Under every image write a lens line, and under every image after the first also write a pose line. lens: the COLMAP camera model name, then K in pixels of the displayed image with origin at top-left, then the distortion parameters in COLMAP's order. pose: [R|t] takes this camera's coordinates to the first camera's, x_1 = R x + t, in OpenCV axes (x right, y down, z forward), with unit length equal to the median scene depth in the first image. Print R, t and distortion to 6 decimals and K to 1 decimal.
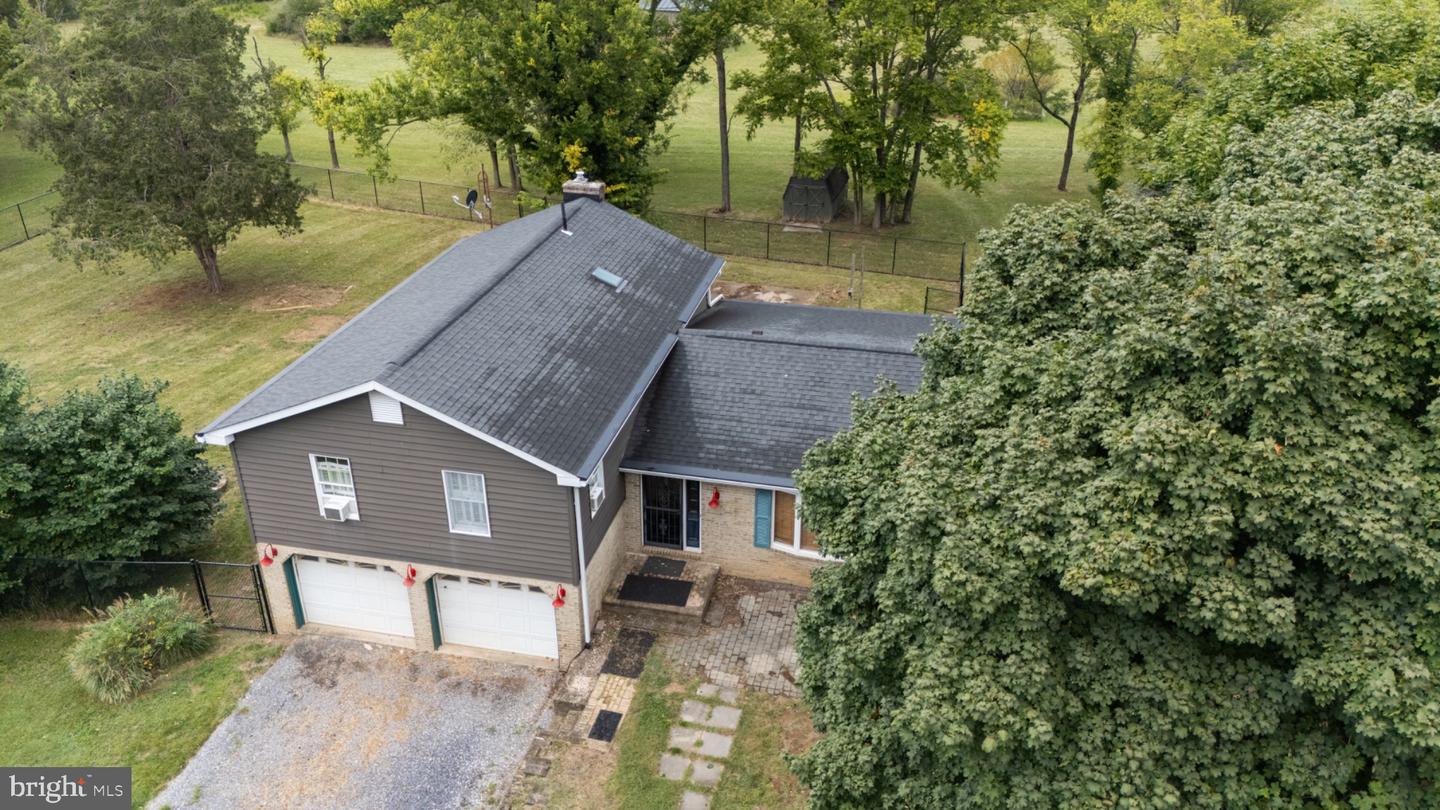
lens RADIAL K [[1064.5, 0, 725.3], [0, 1064.5, 403.6], [0, 0, 1]] dist [0.065851, -0.061047]
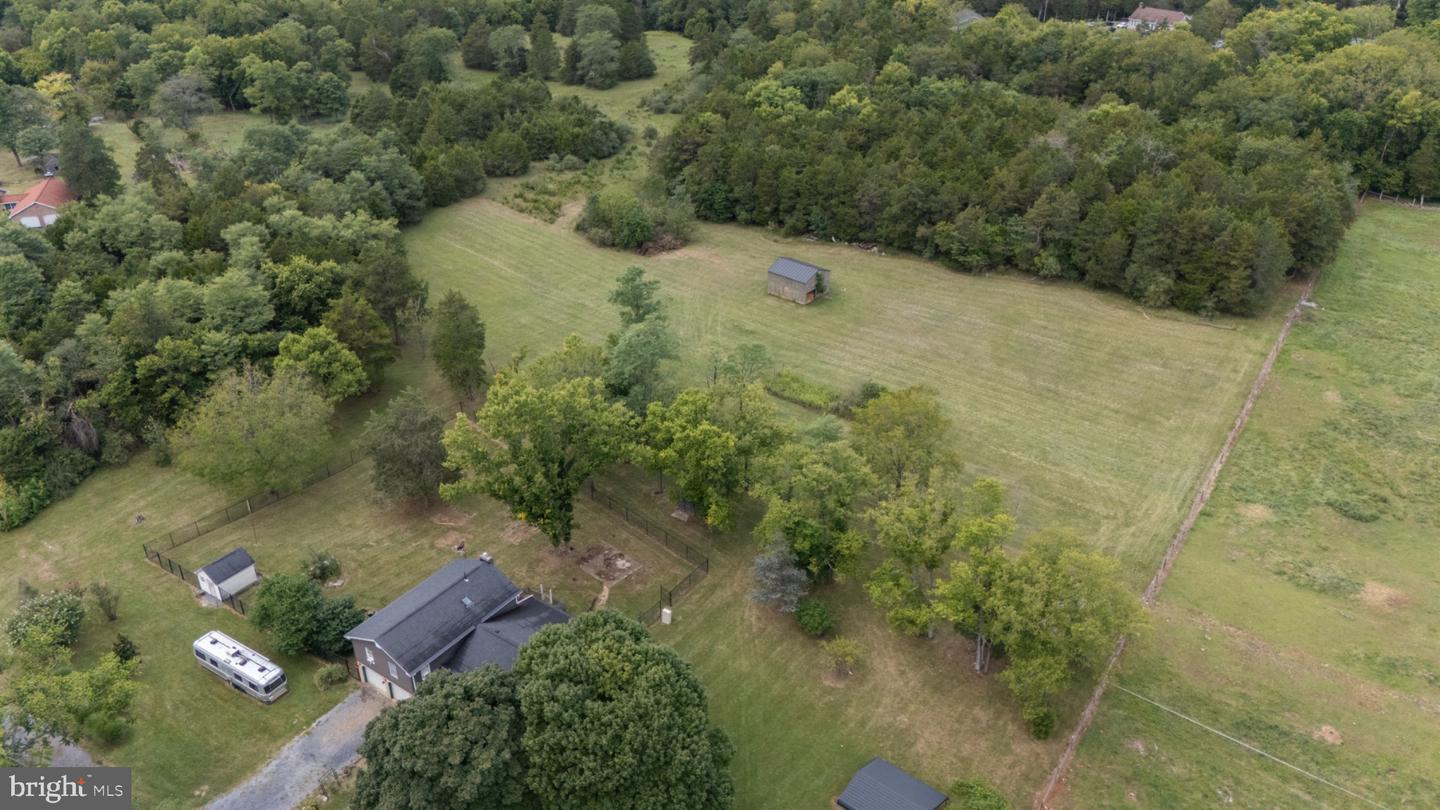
lens RADIAL K [[1064.5, 0, 725.3], [0, 1064.5, 403.6], [0, 0, 1]] dist [0.065851, -0.061047]
pose [[0.923171, 0.195067, -0.331217, 1.876422], [-0.180604, 0.980751, 0.074224, -1.291832], [0.339320, -0.008703, 0.940631, -2.175217]]
